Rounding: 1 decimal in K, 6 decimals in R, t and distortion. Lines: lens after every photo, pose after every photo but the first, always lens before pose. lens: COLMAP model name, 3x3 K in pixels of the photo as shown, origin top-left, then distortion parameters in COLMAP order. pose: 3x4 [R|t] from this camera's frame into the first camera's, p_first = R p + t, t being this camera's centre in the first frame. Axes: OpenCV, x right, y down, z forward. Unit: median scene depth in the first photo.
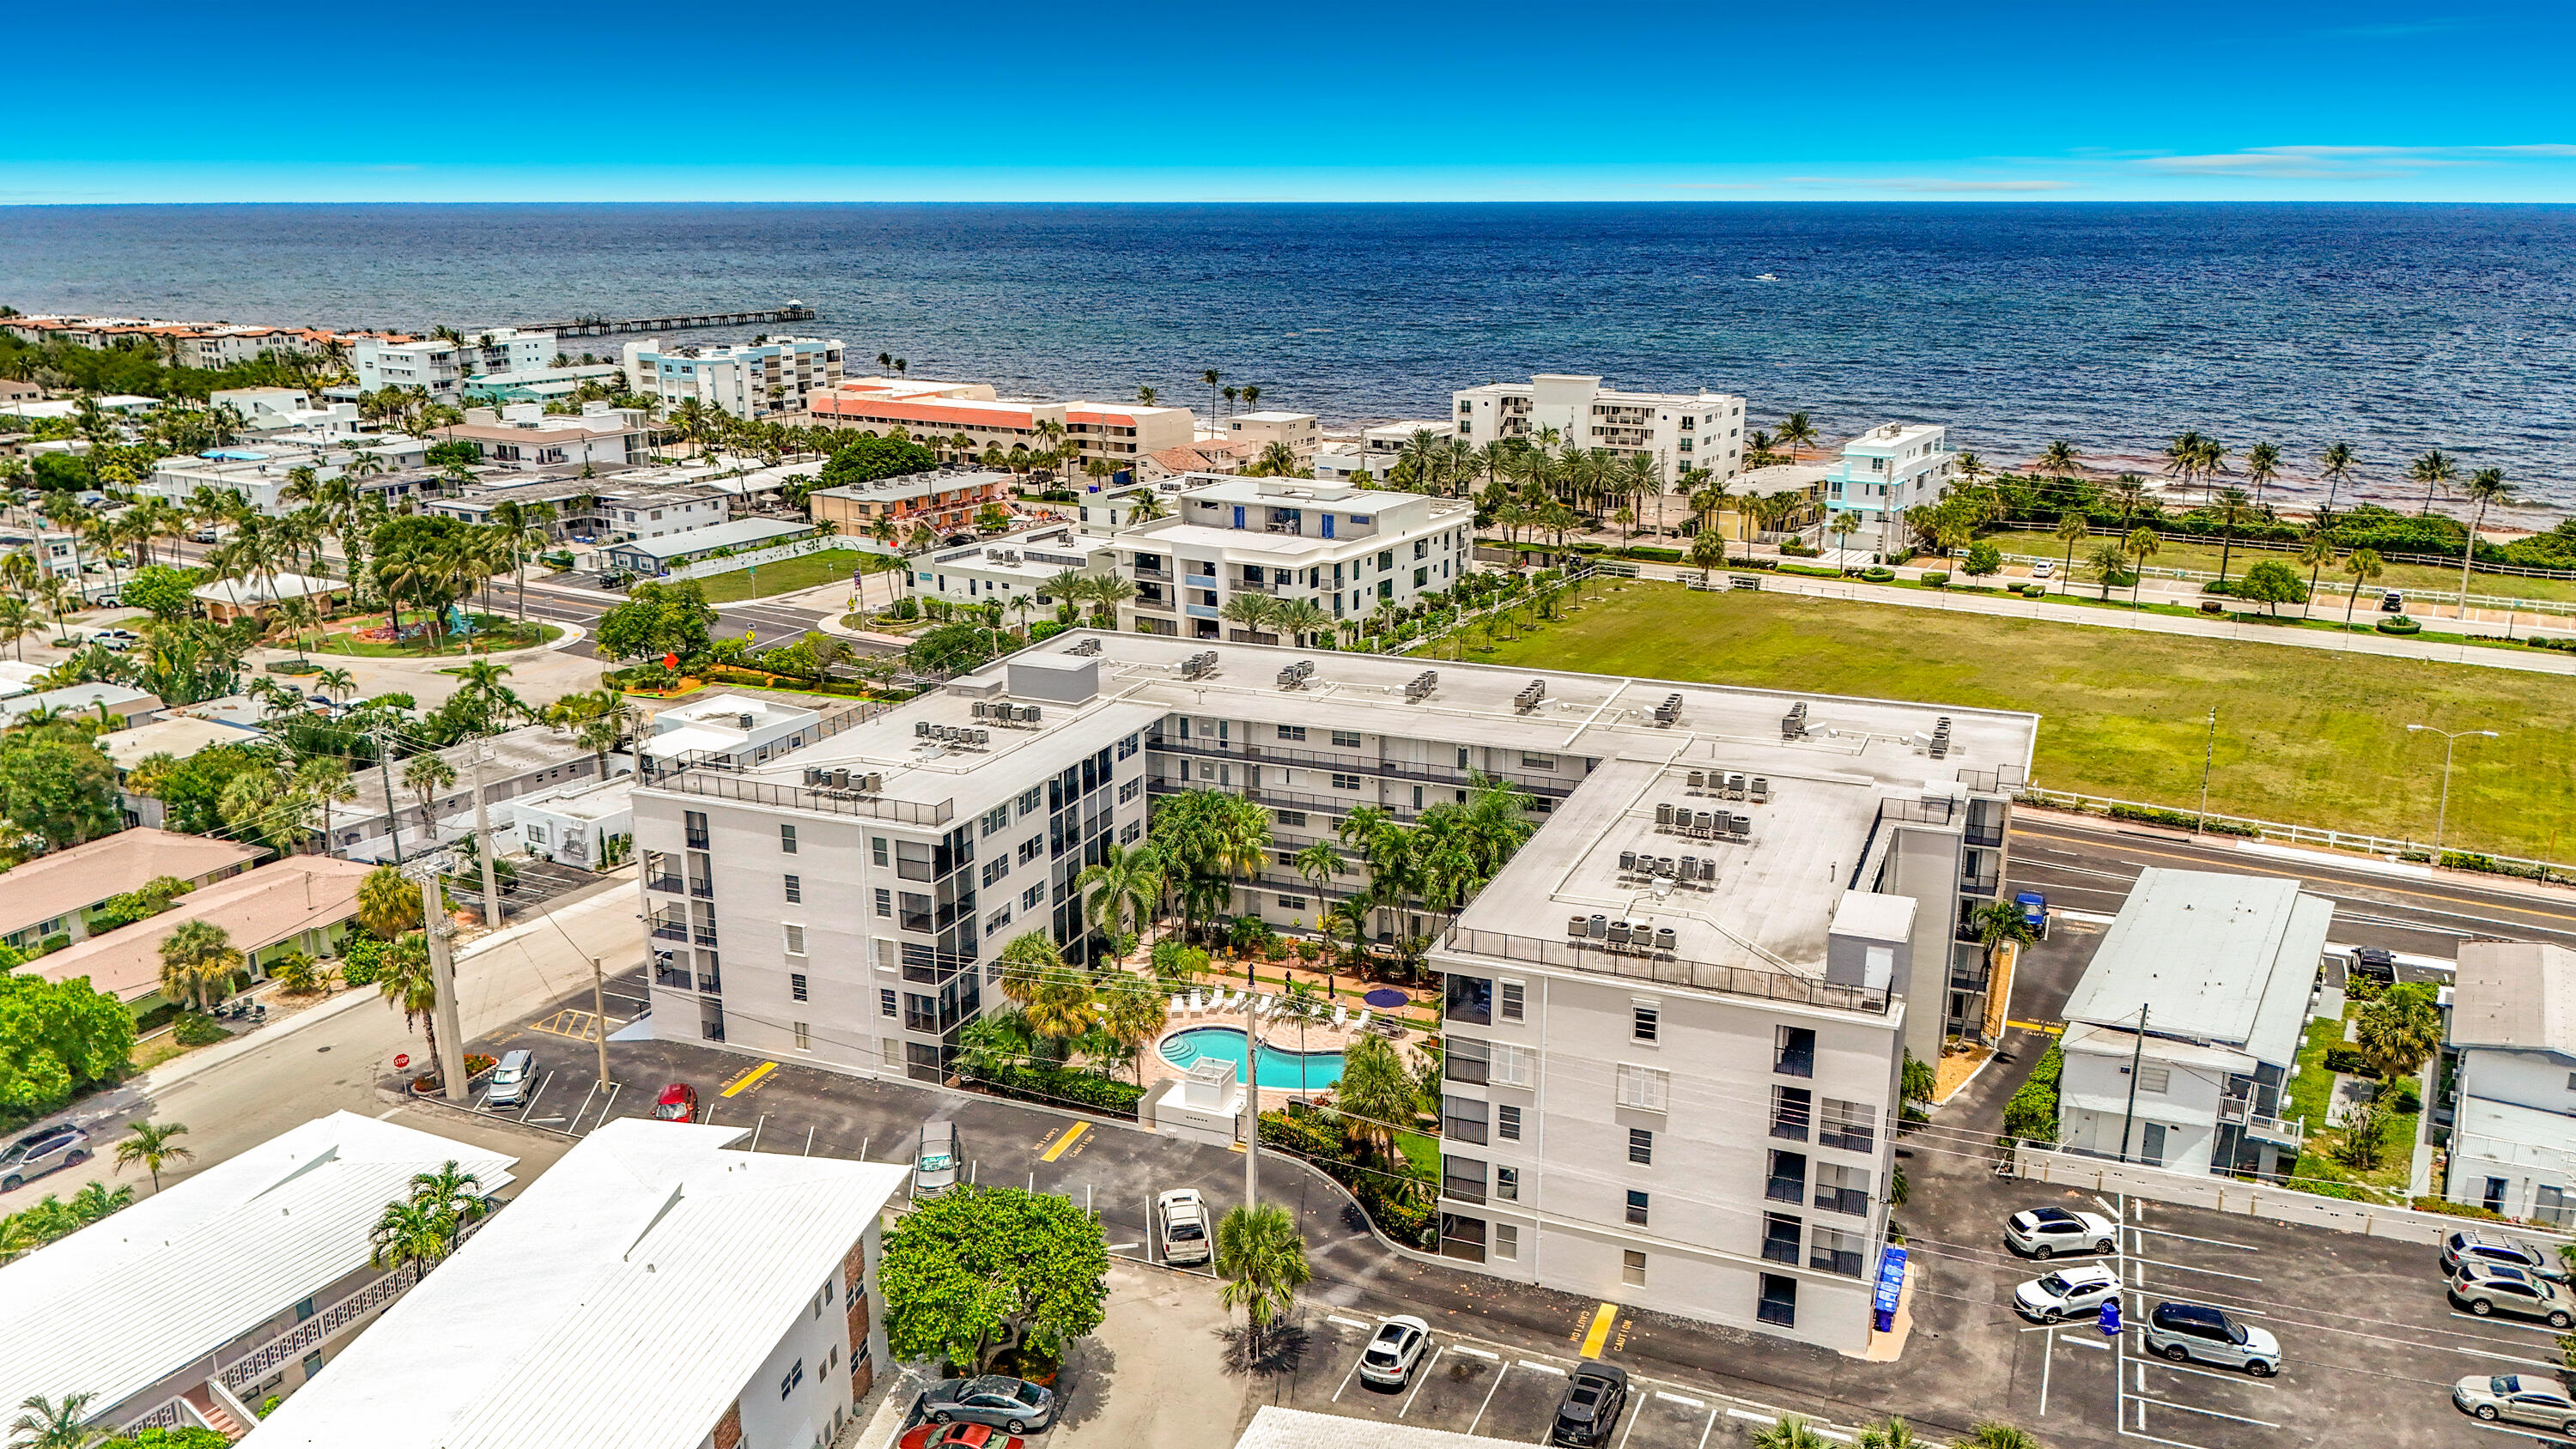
lens RADIAL K [[1940.6, 0, 1272.9], [0, 1940.6, 746.6], [0, 0, 1]] dist [0.053583, -0.075156]
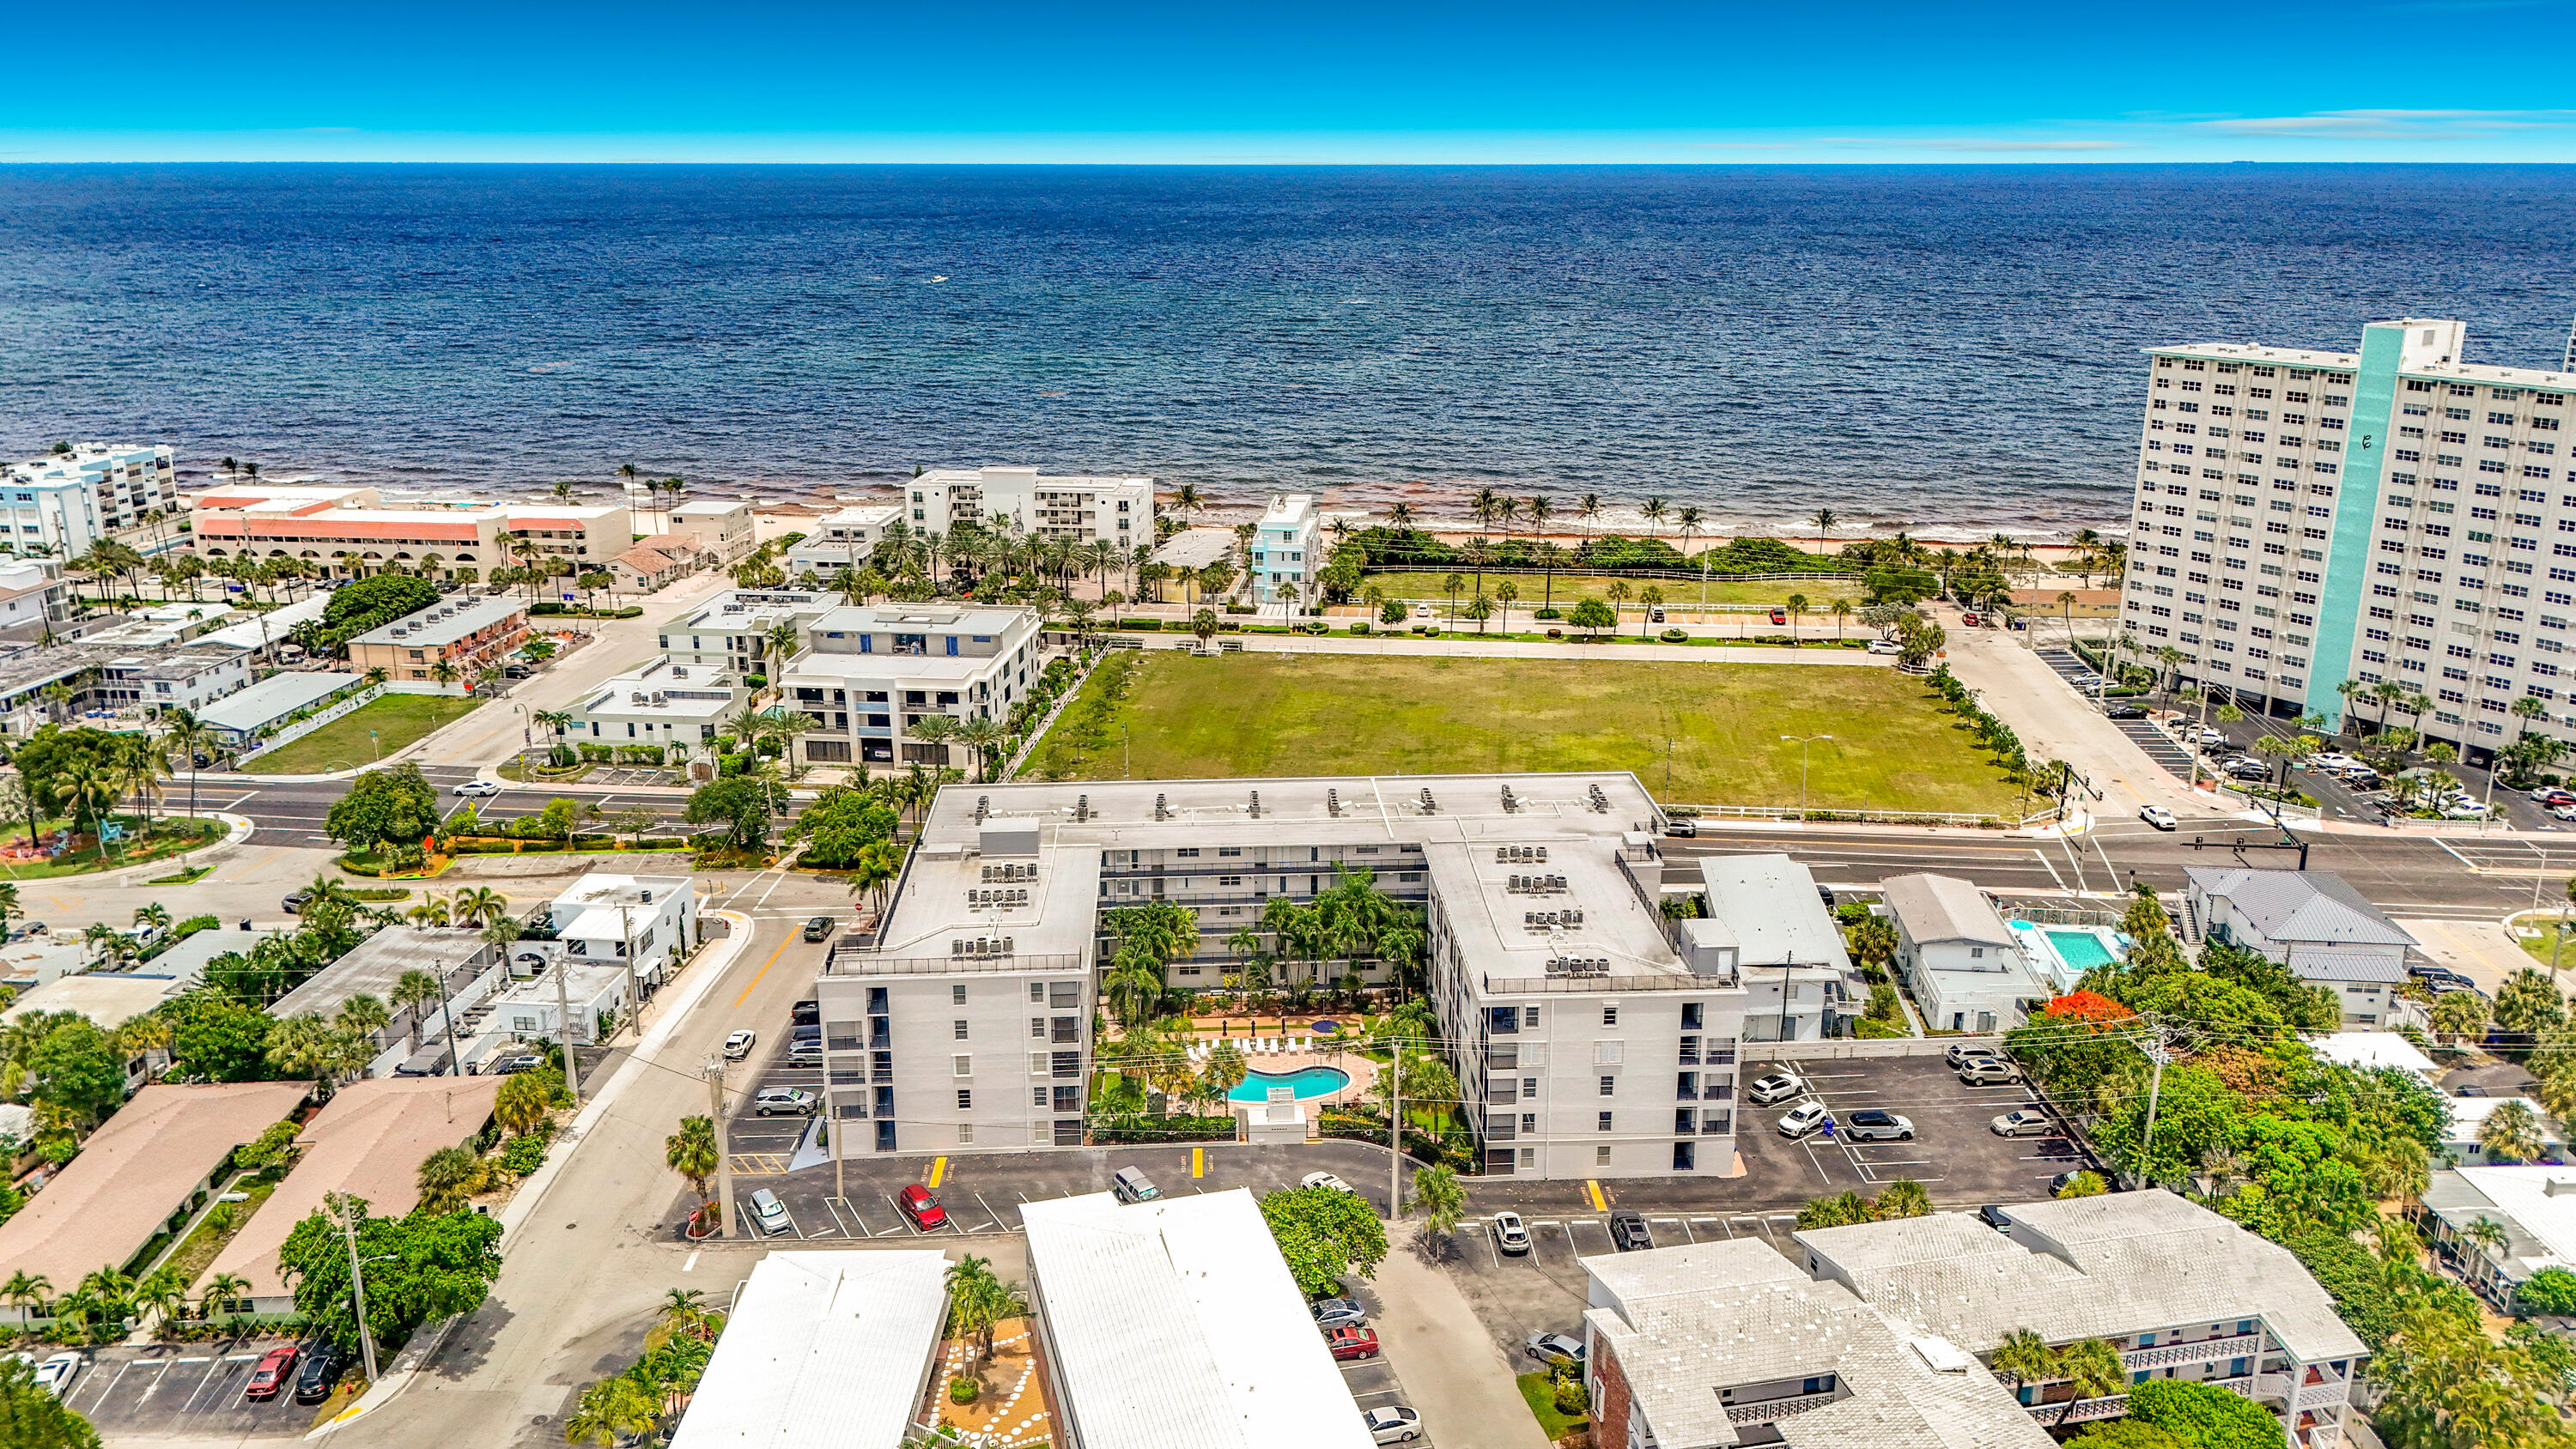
lens RADIAL K [[1940.6, 0, 1275.3], [0, 1940.6, 732.0], [0, 0, 1]] dist [0.053583, -0.075156]
pose [[0.901075, -0.124174, 0.415506, -0.517307], [0.119791, 0.992120, 0.036714, -0.140325], [-0.416791, 0.016692, 0.908849, -0.310076]]
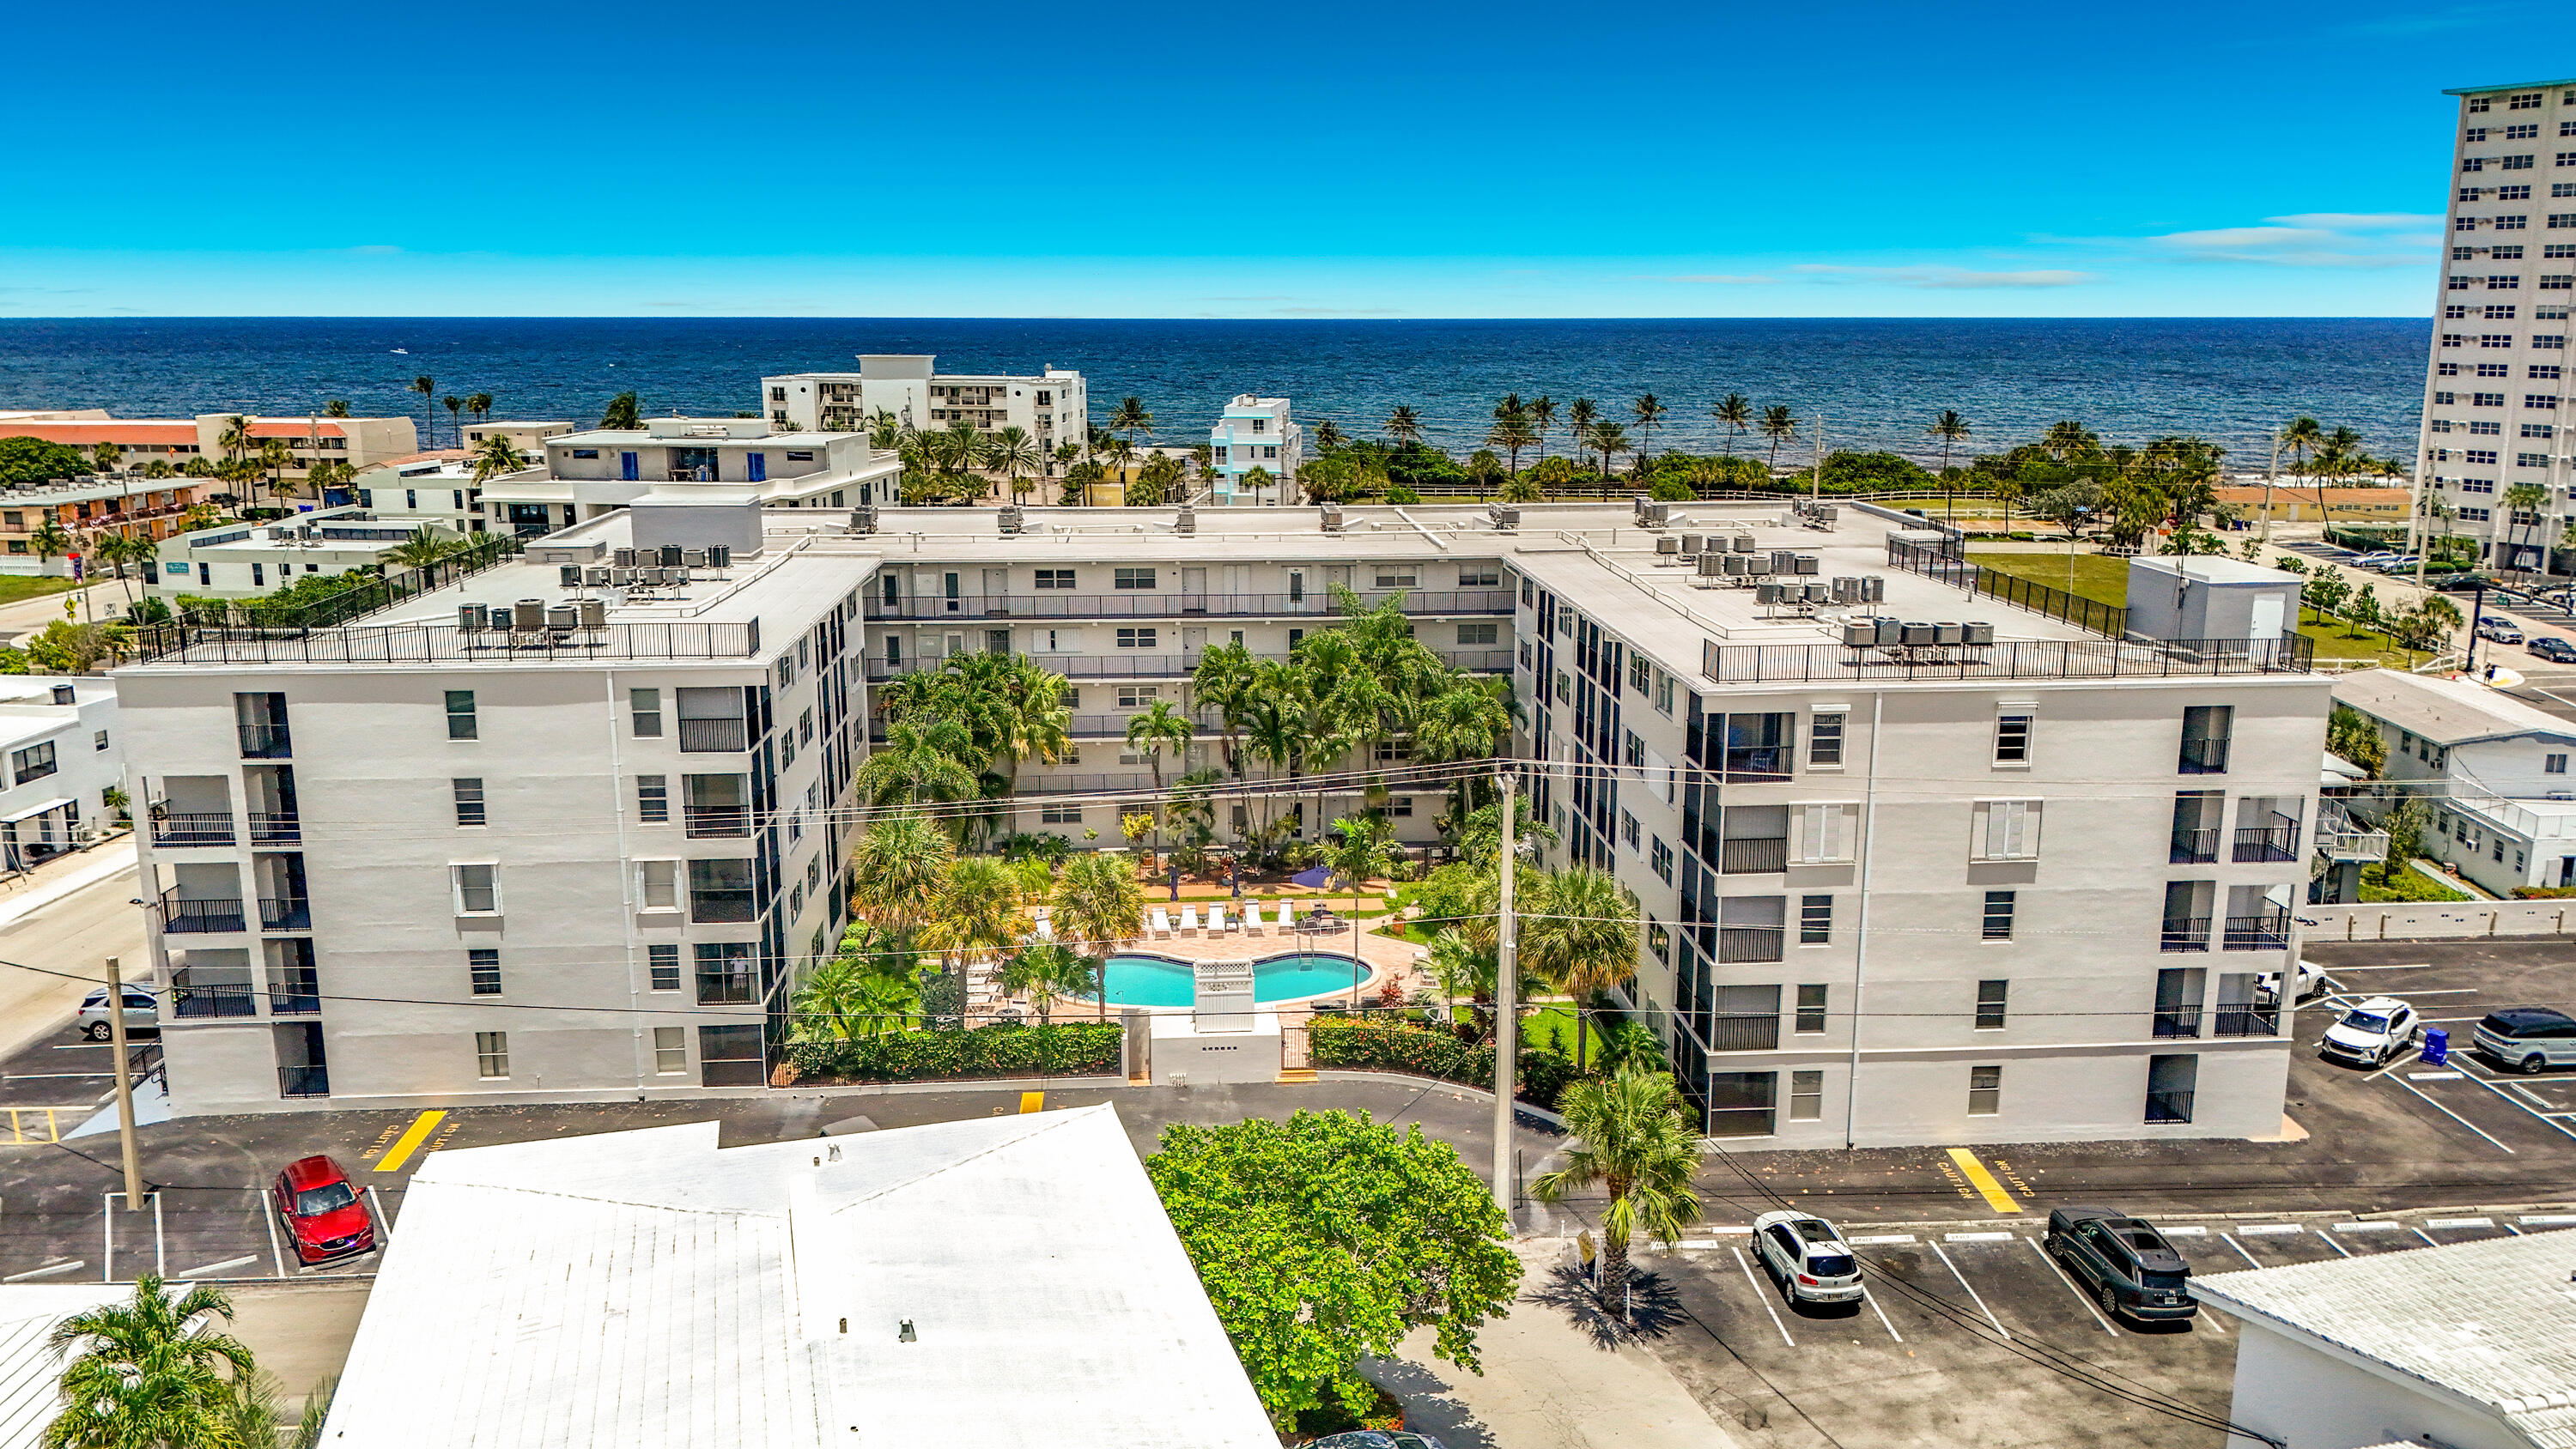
lens RADIAL K [[1940.6, 0, 1283.3], [0, 1940.6, 746.3], [0, 0, 1]] dist [0.053583, -0.075156]
pose [[0.894466, -0.097018, 0.436483, -0.246131], [0.121421, 0.992198, -0.028286, 0.089816], [-0.430334, 0.078299, 0.899268, 0.312887]]
